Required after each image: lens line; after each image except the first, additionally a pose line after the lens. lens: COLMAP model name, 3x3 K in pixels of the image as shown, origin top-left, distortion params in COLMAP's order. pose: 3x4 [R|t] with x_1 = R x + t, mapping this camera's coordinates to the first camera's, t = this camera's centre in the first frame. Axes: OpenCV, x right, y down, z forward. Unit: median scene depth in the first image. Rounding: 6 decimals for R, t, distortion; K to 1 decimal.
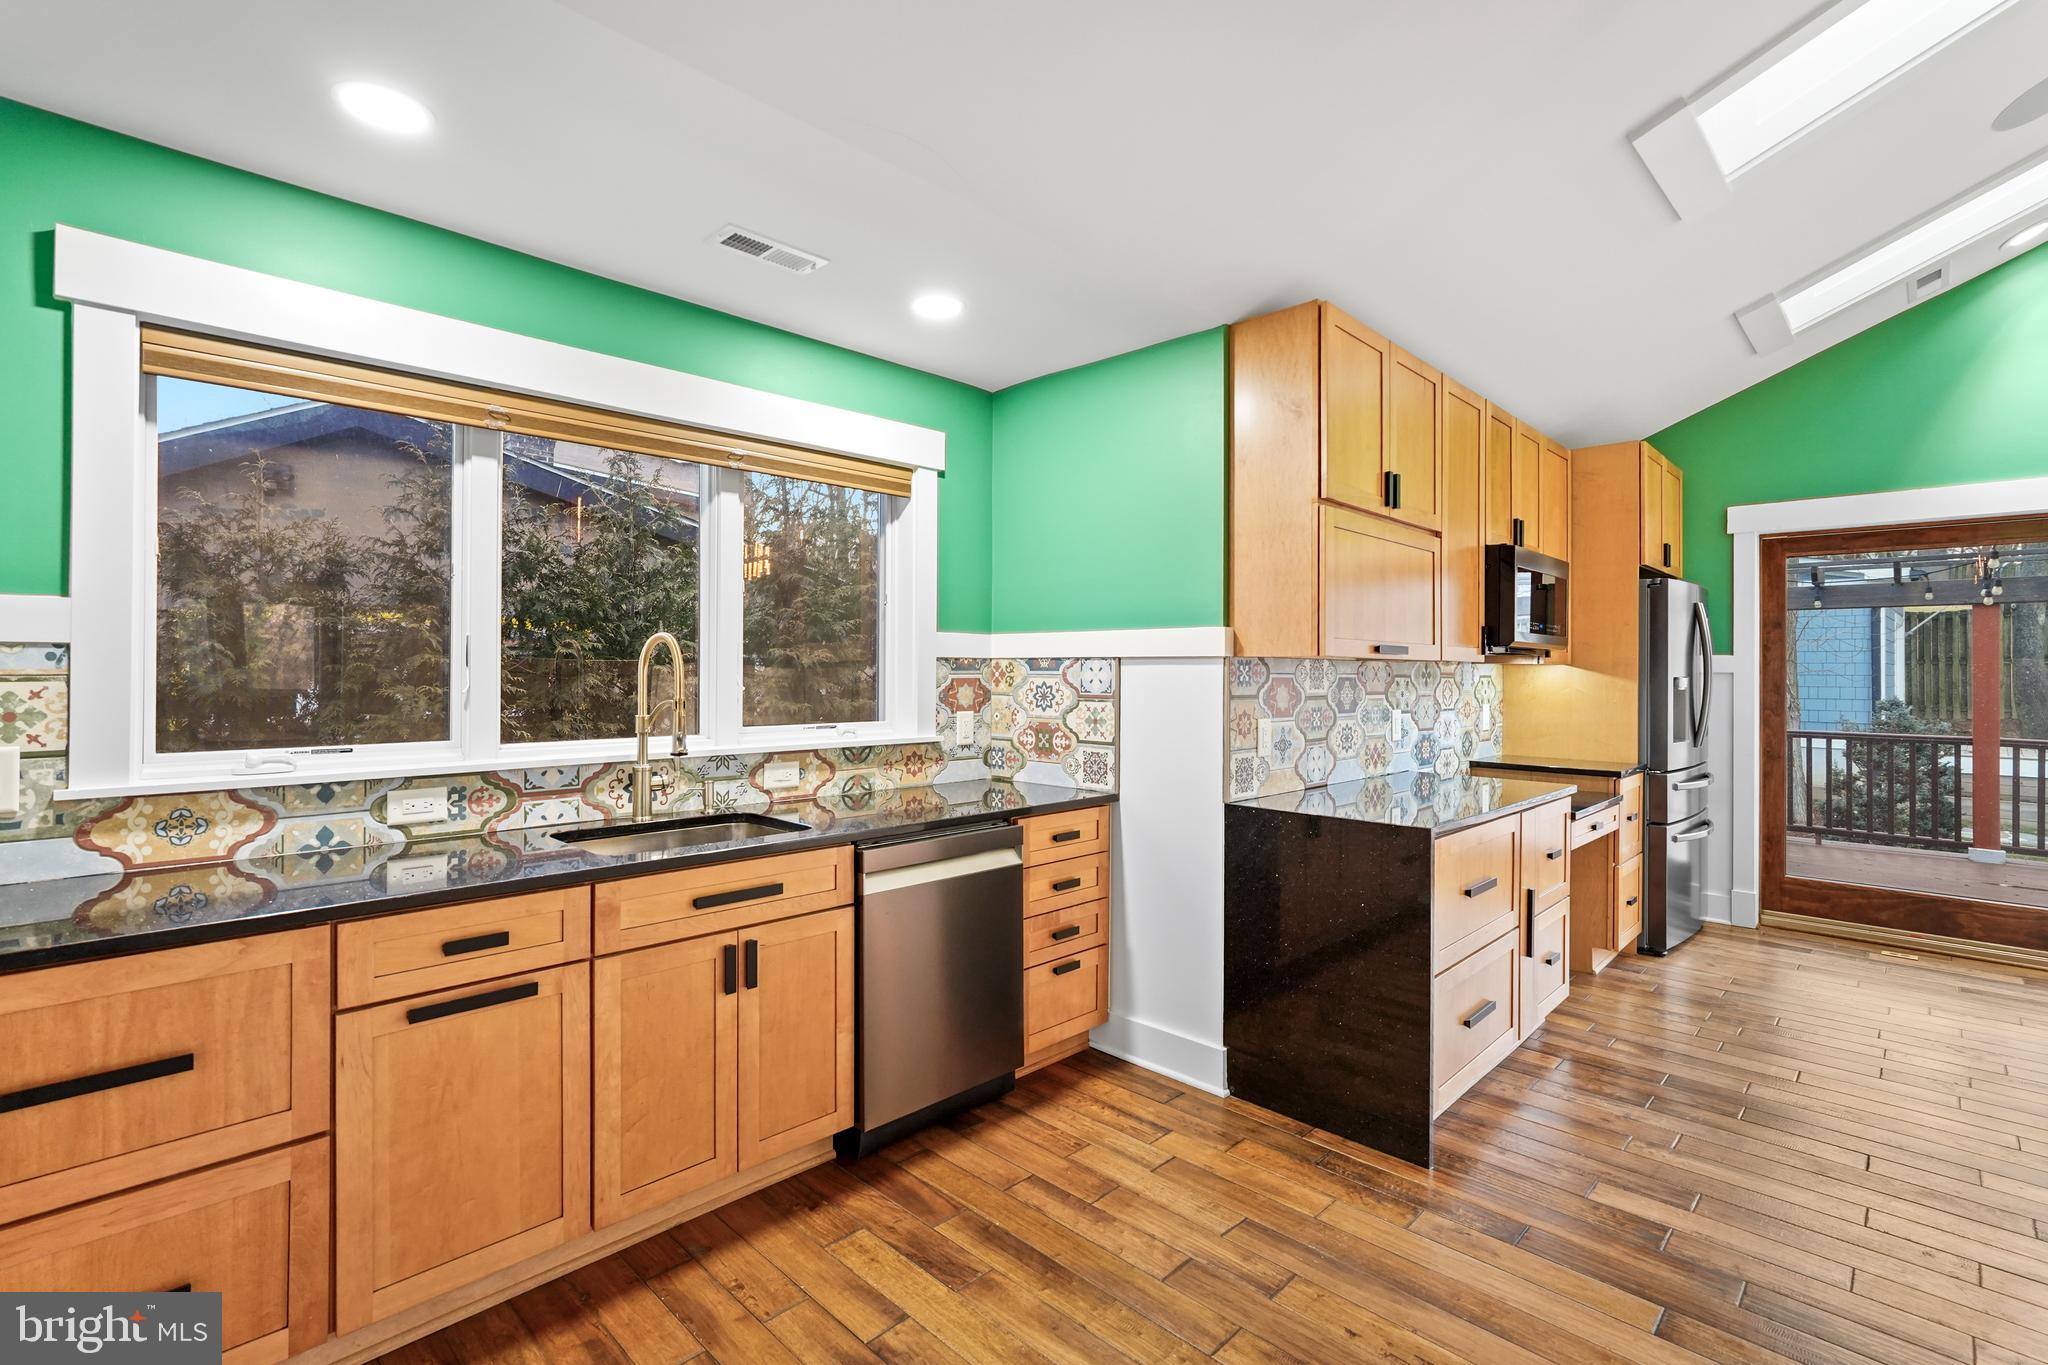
lens RADIAL K [[908.0, 0, 1026.9], [0, 908.0, 674.5], [0, 0, 1]] dist [-0.005758, 0.000659]
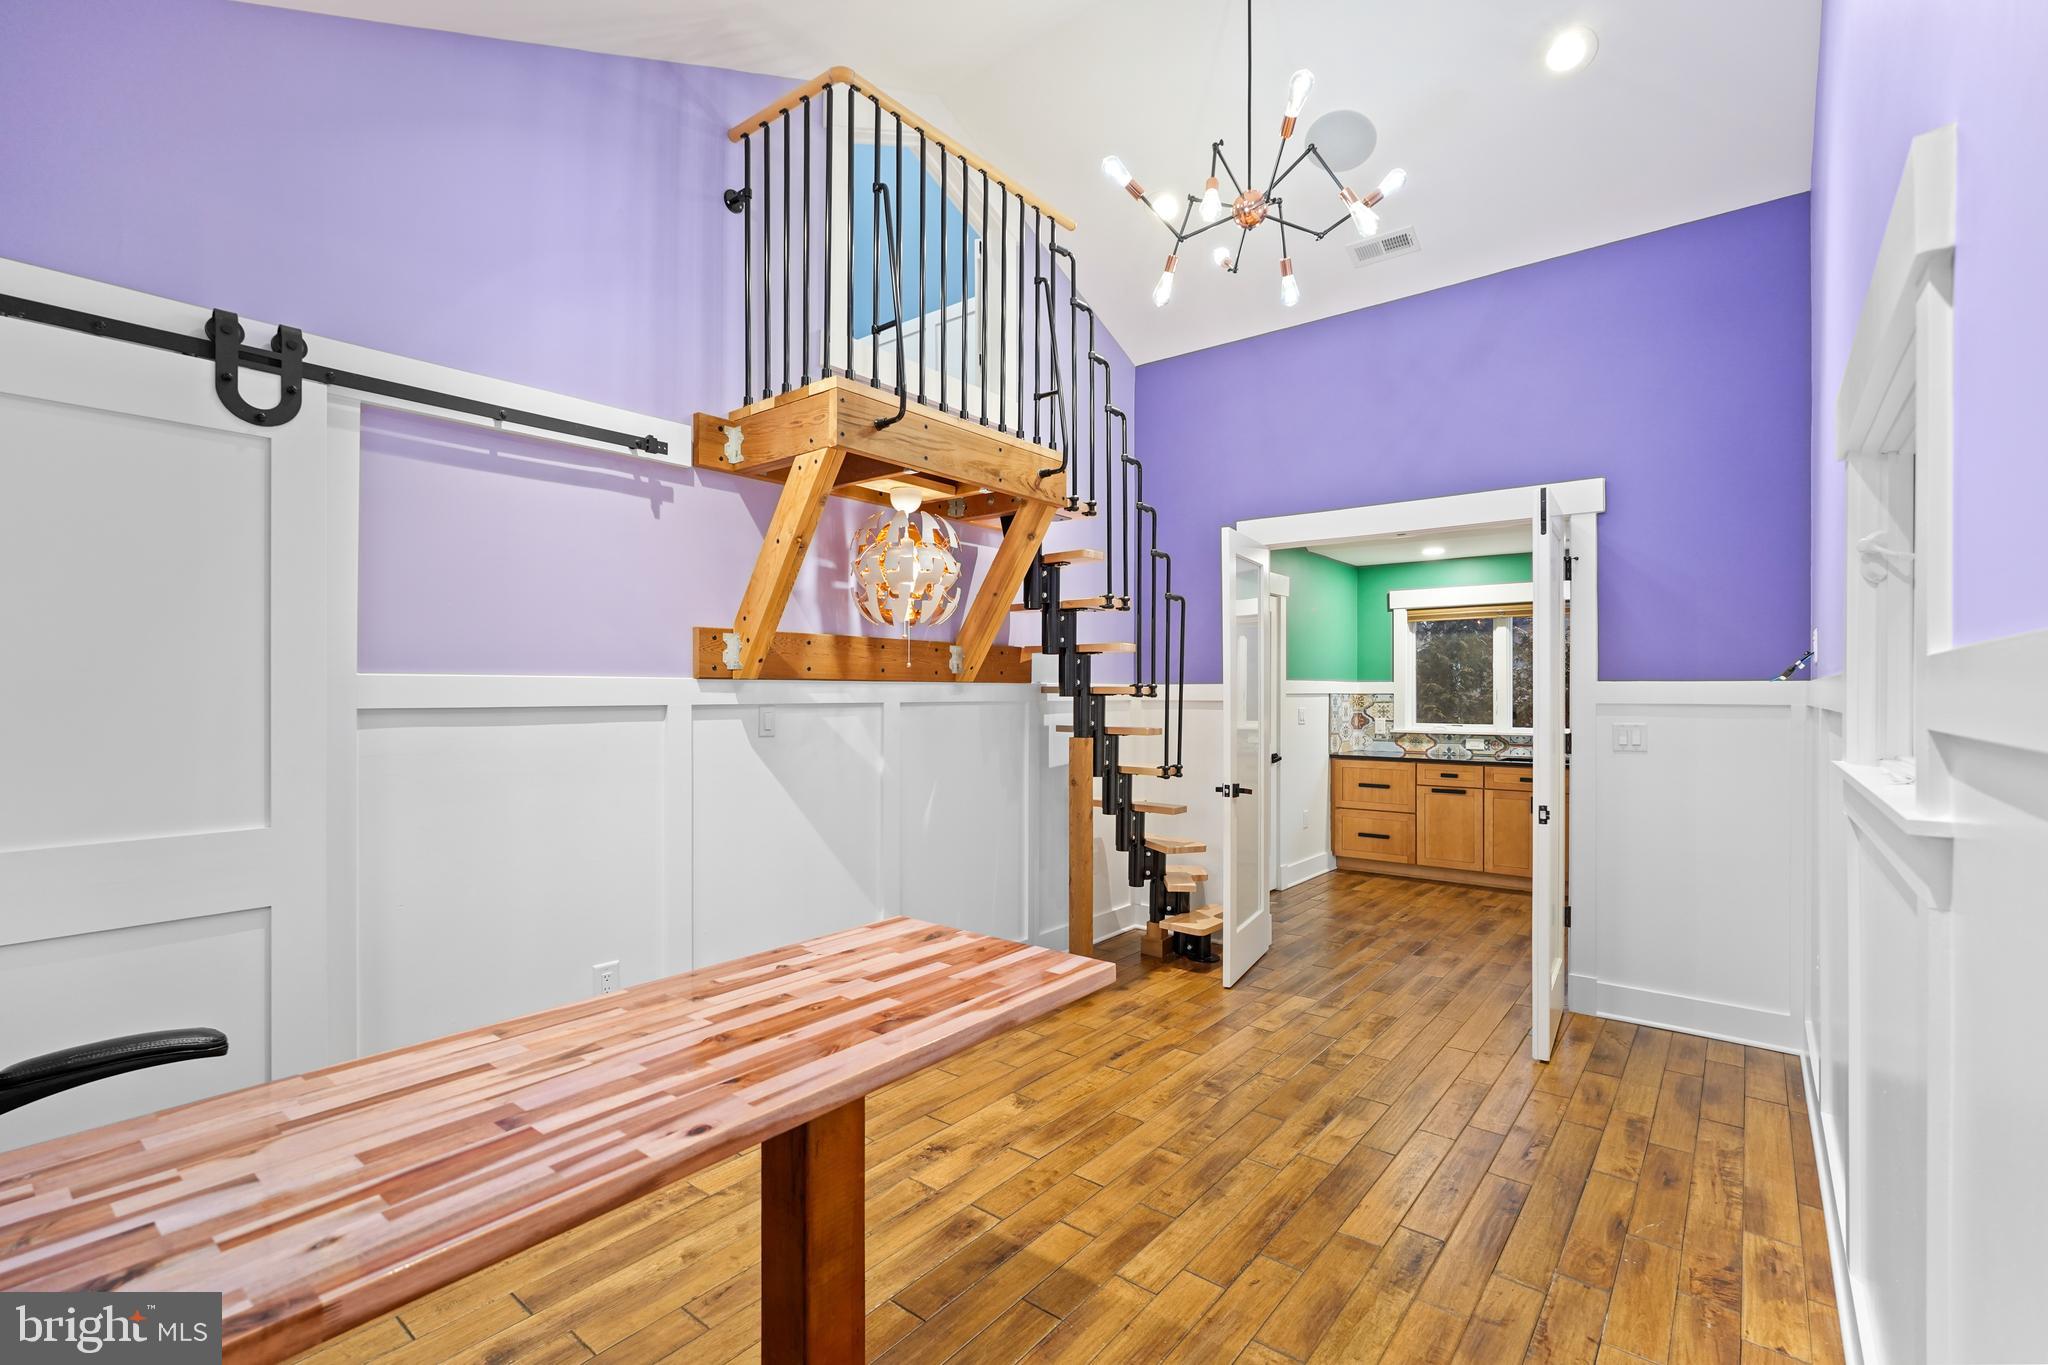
lens RADIAL K [[908.0, 0, 1026.9], [0, 908.0, 674.5], [0, 0, 1]] dist [-0.005758, 0.000659]
pose [[0.110852, -0.023369, -0.993562, 2.603244], [-0.002959, 0.999711, -0.023844, -0.017282], [0.993833, 0.005583, 0.110750, -1.007572]]
